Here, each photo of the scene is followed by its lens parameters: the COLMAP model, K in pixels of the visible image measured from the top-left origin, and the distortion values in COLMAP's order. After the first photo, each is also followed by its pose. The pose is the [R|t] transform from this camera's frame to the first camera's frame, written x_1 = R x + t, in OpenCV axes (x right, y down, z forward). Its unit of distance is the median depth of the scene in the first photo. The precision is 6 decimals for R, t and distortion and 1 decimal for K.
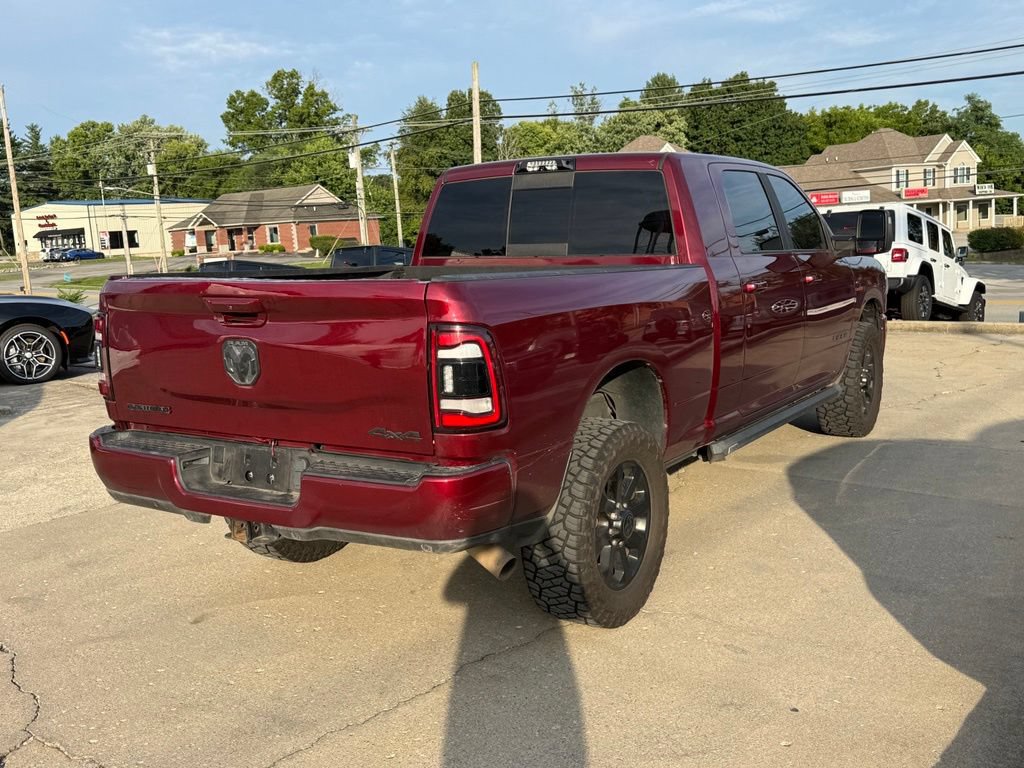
lens RADIAL K [[1080.6, 0, 494.0], [0, 1080.6, 400.0], [0, 0, 1]] dist [0.145565, -0.296160]
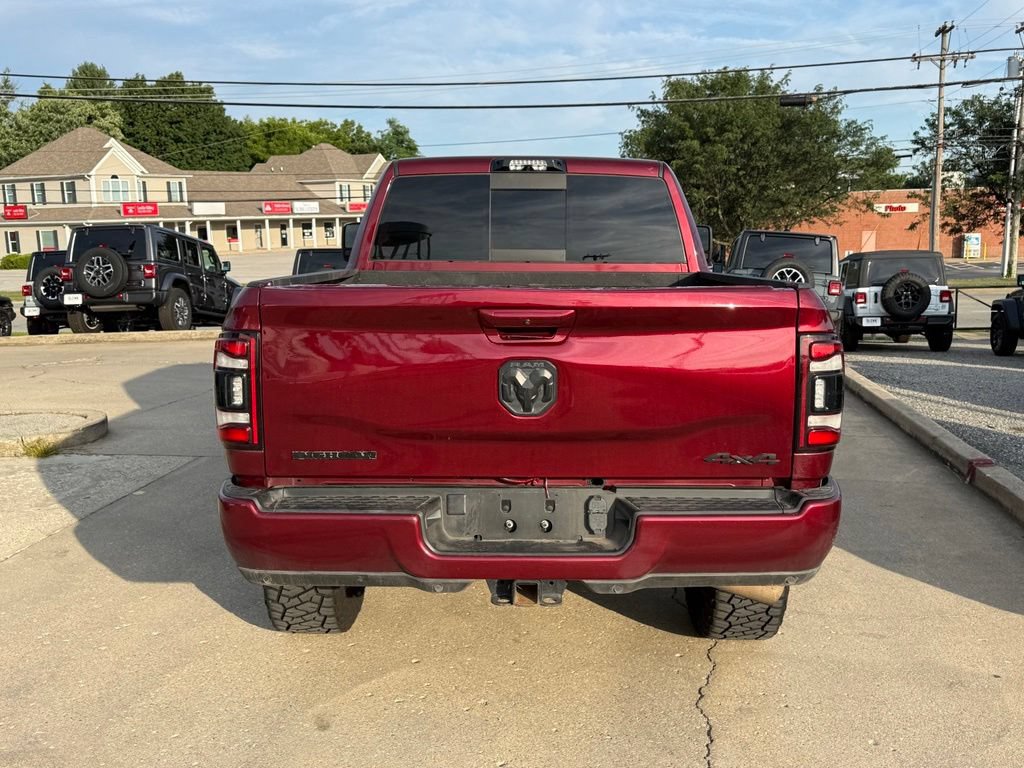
lens RADIAL K [[1080.6, 0, 494.0], [0, 1080.6, 400.0], [0, 0, 1]] dist [0.145565, -0.296160]
pose [[0.826088, -0.055516, 0.560799, -0.105427], [0.059016, 0.998186, 0.011882, -0.005414], [-0.560442, 0.023281, 0.827867, 0.050497]]
